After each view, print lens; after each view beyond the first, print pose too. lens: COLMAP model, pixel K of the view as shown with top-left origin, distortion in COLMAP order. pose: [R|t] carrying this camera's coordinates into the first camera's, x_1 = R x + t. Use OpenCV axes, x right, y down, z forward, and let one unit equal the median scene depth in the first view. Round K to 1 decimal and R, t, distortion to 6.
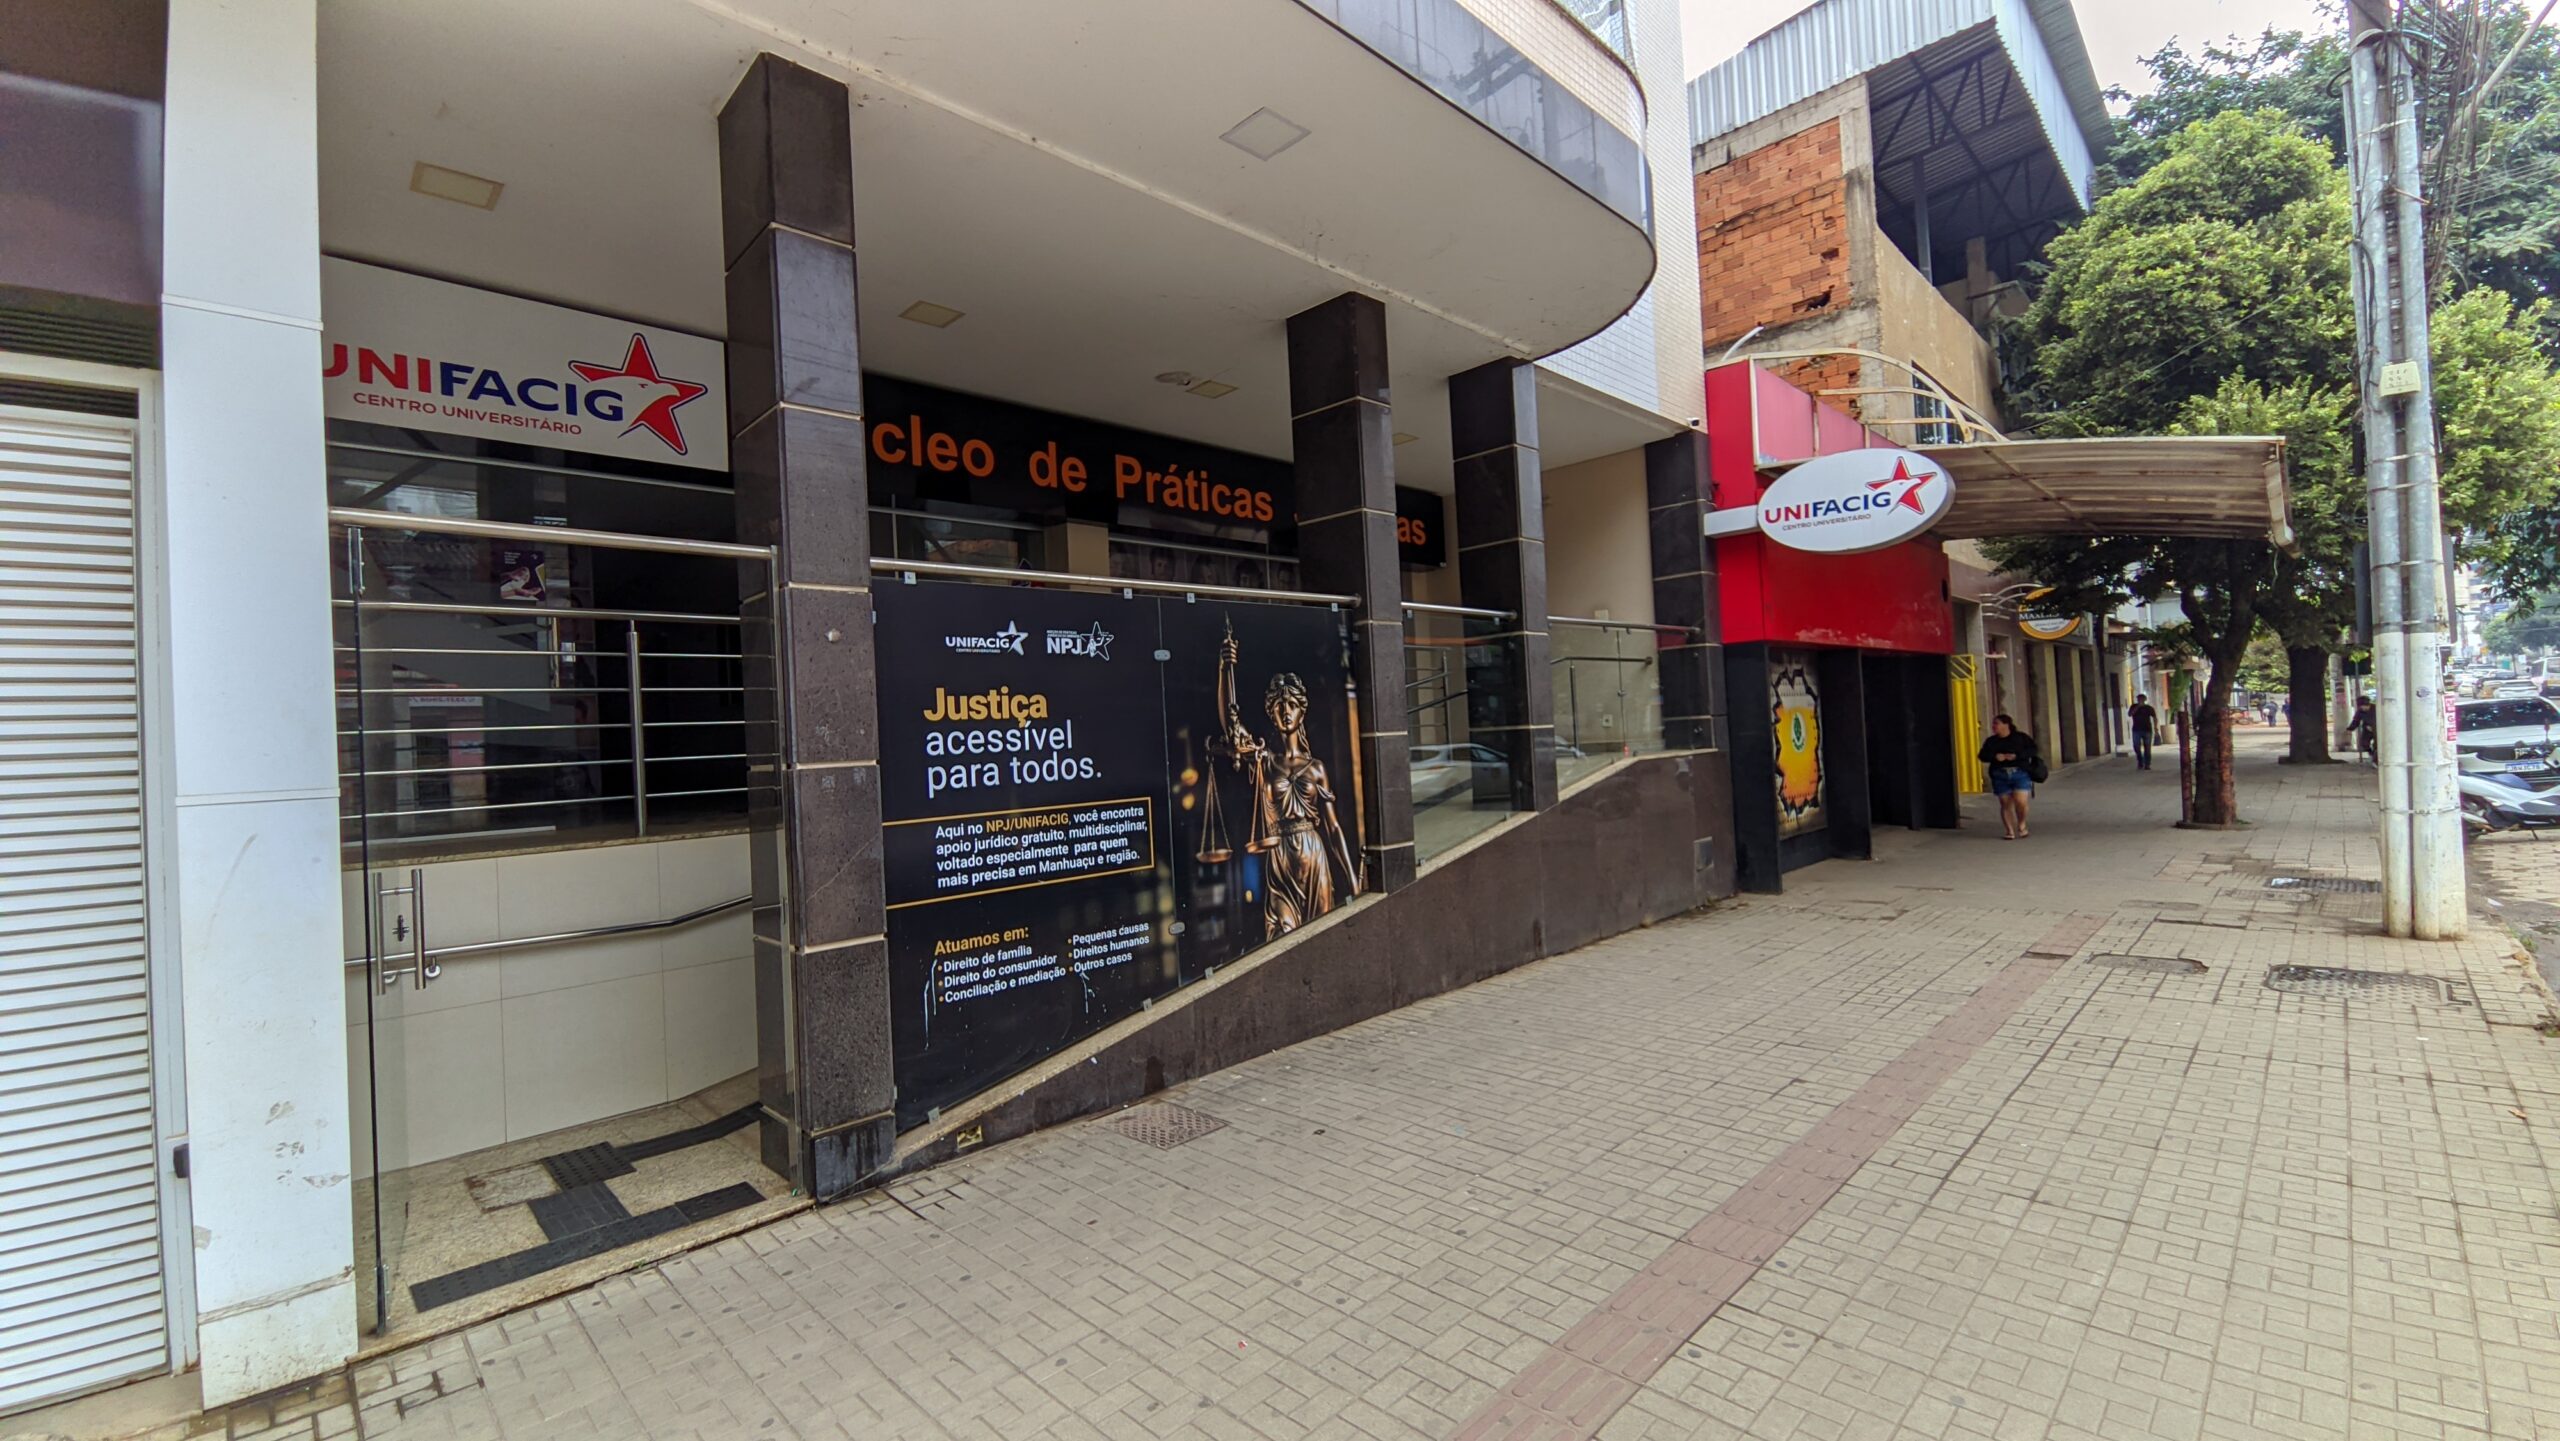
lens RADIAL K [[1036.2, 0, 1283.3], [0, 1036.2, 721.1], [0, 0, 1]] dist [0.009999, -0.006296]
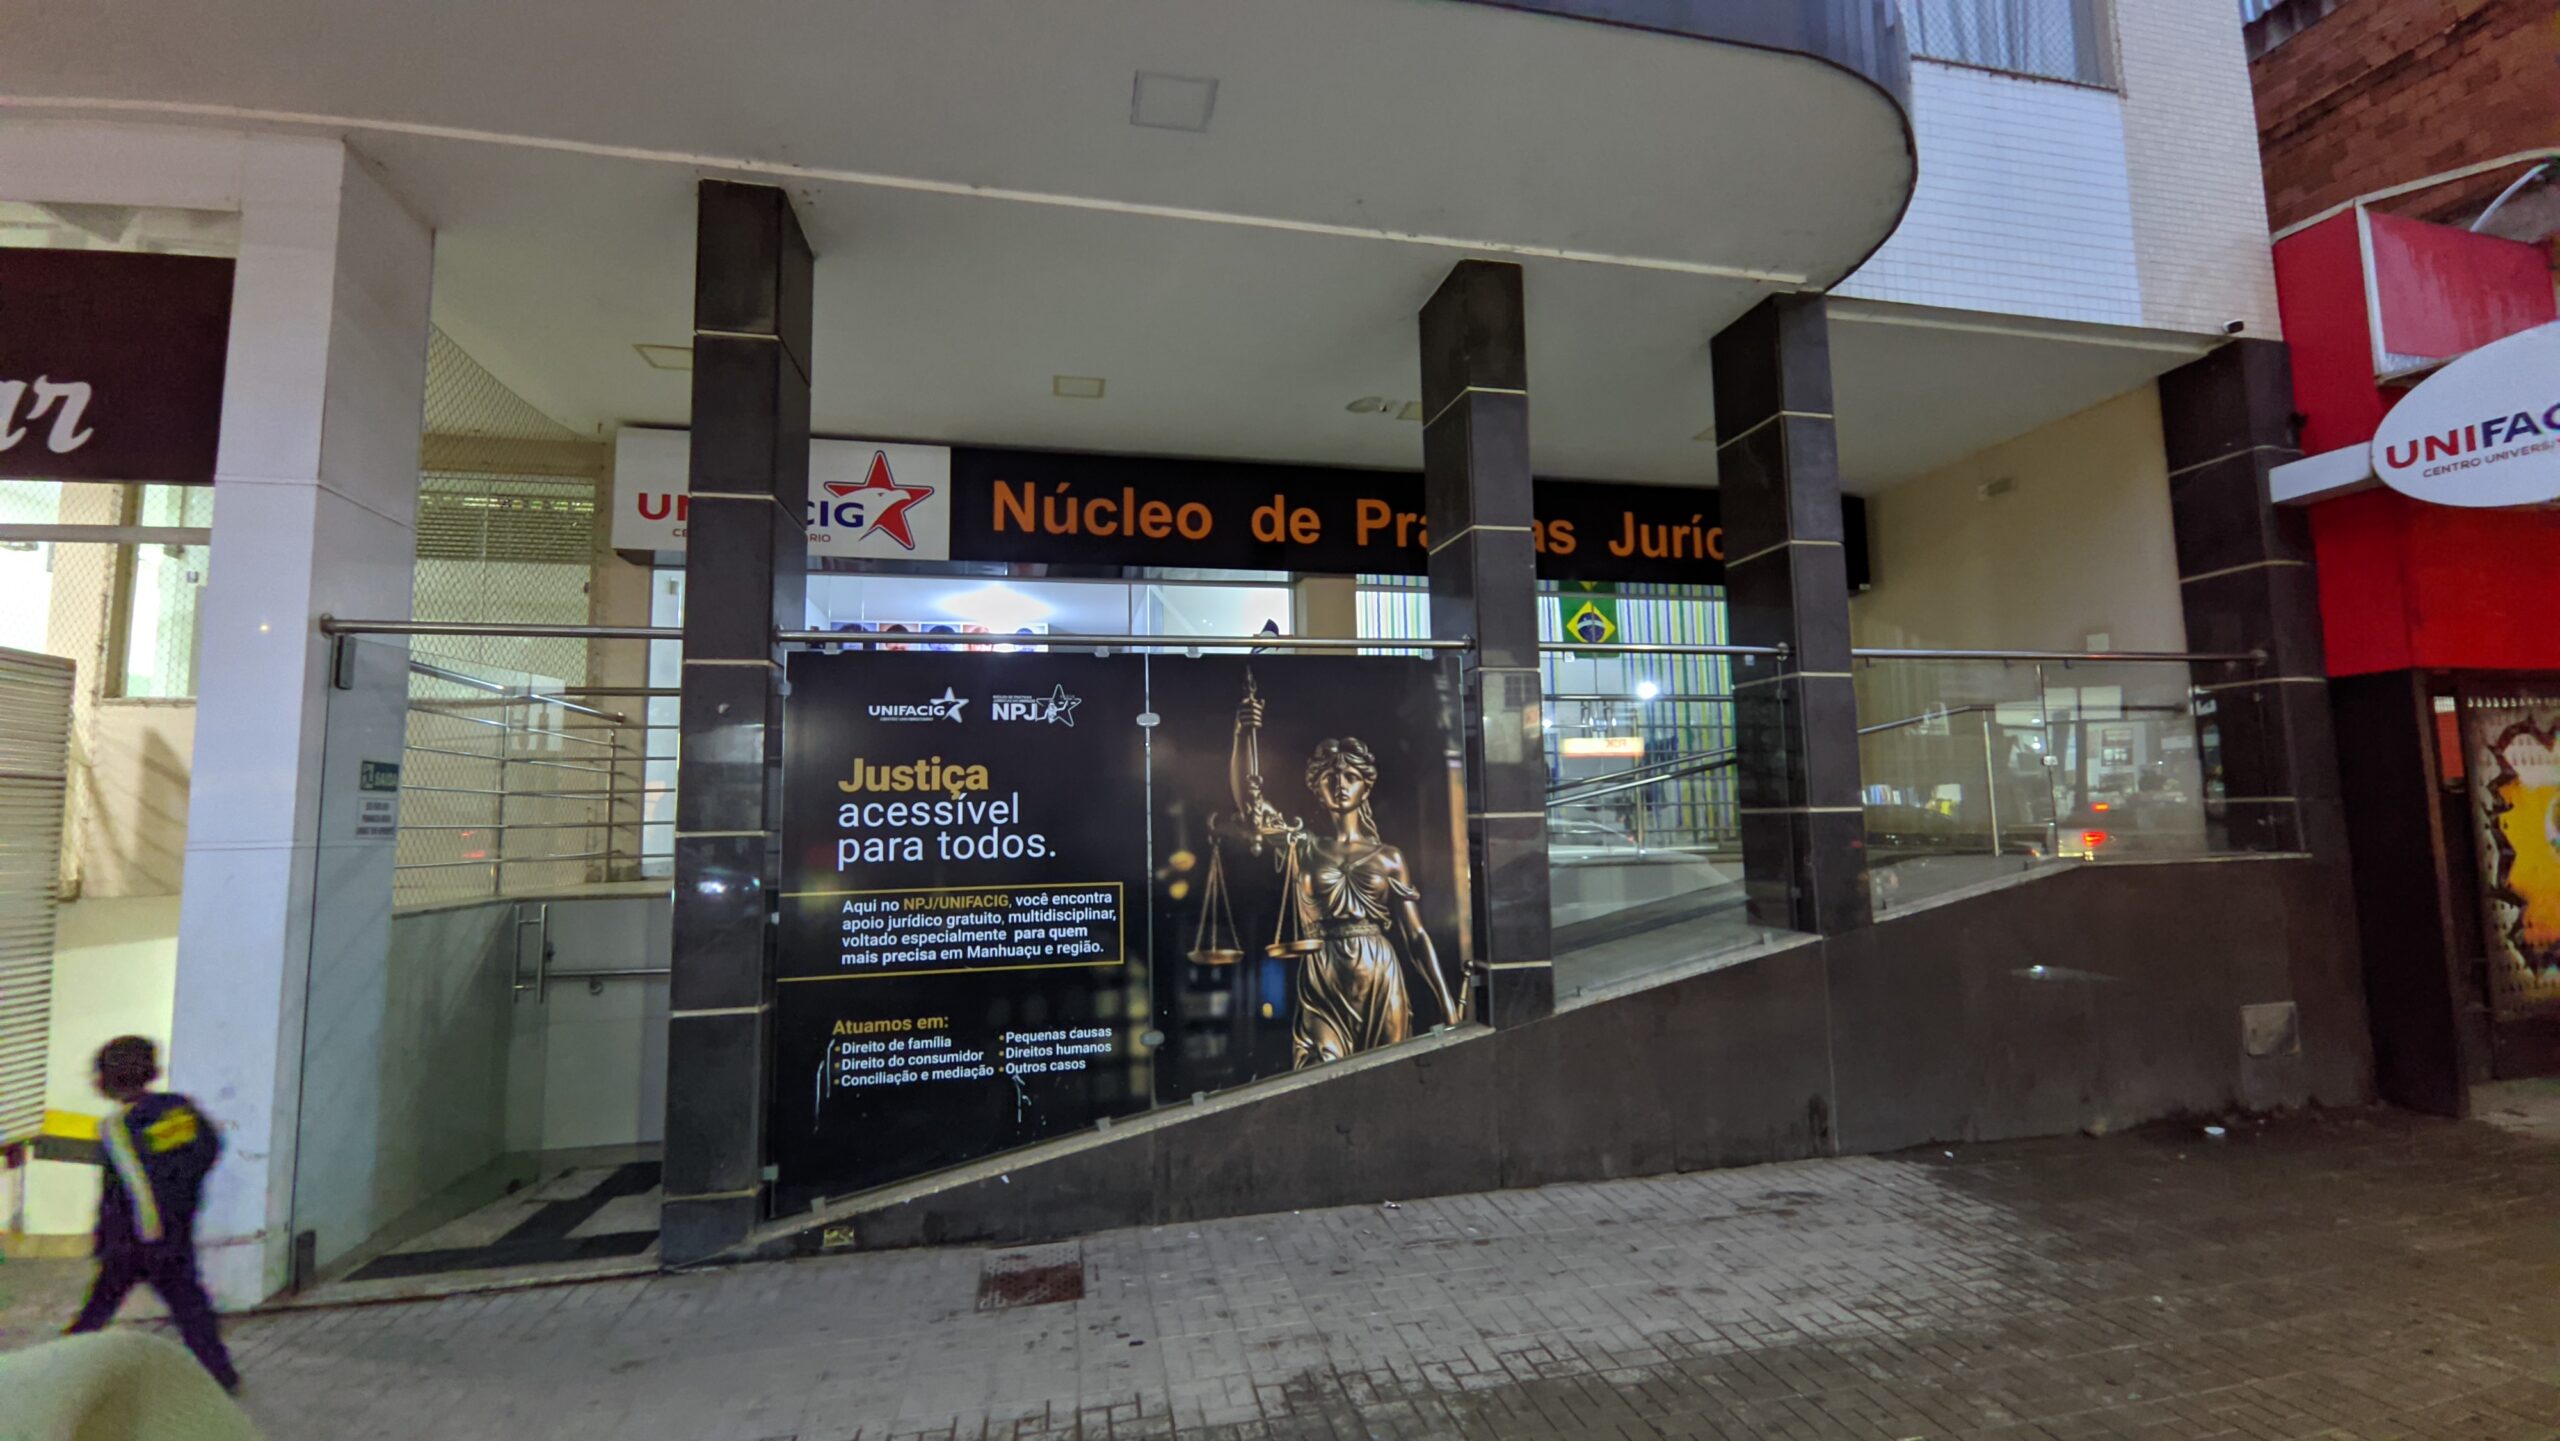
lens RADIAL K [[1036.2, 0, 1285.3], [0, 1036.2, 718.3], [0, 0, 1]] dist [0.009999, -0.006296]
pose [[0.844312, -0.017331, -0.535571, 0.404143], [-0.013834, 0.998439, -0.054118, -0.016785], [0.535673, 0.053102, 0.842754, 0.291639]]
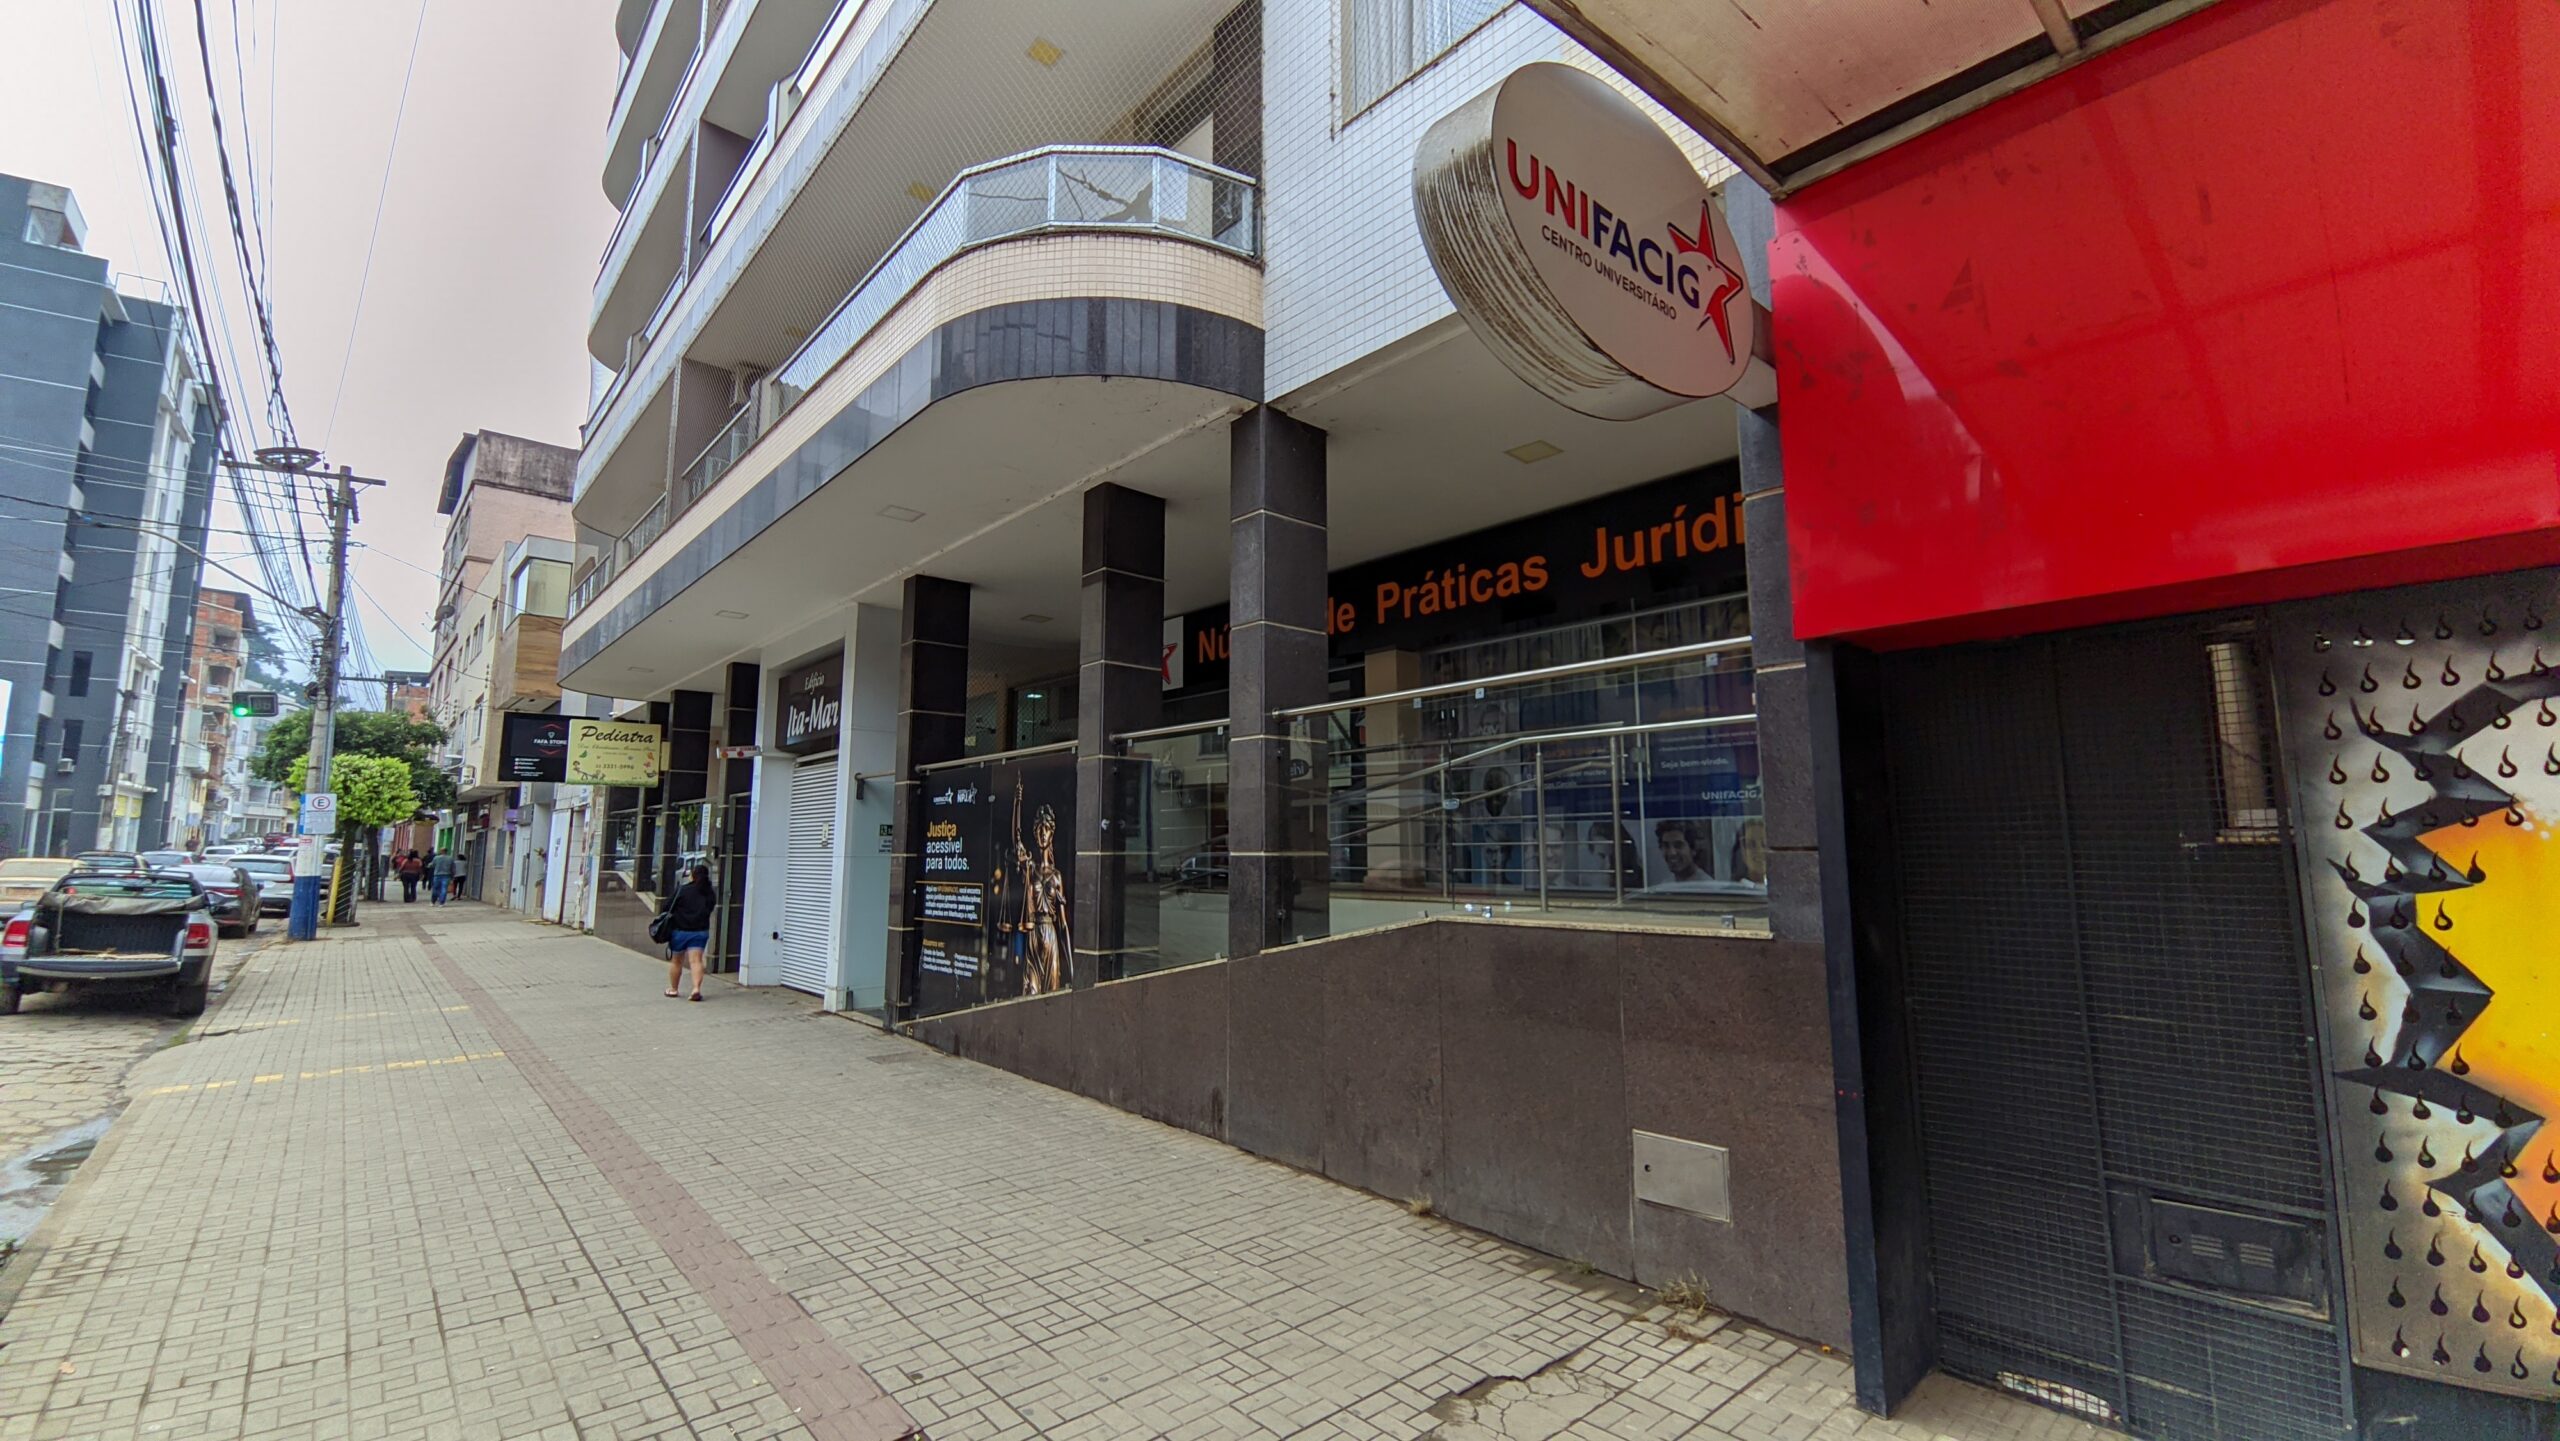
lens RADIAL K [[1036.2, 0, 1289.1], [0, 1036.2, 719.5], [0, 0, 1]] dist [0.009999, -0.006296]
pose [[-0.044080, -0.075795, -0.996149, 1.375668], [0.023163, 0.996772, -0.076868, -0.046462], [0.998759, -0.026462, -0.042182, 1.393802]]
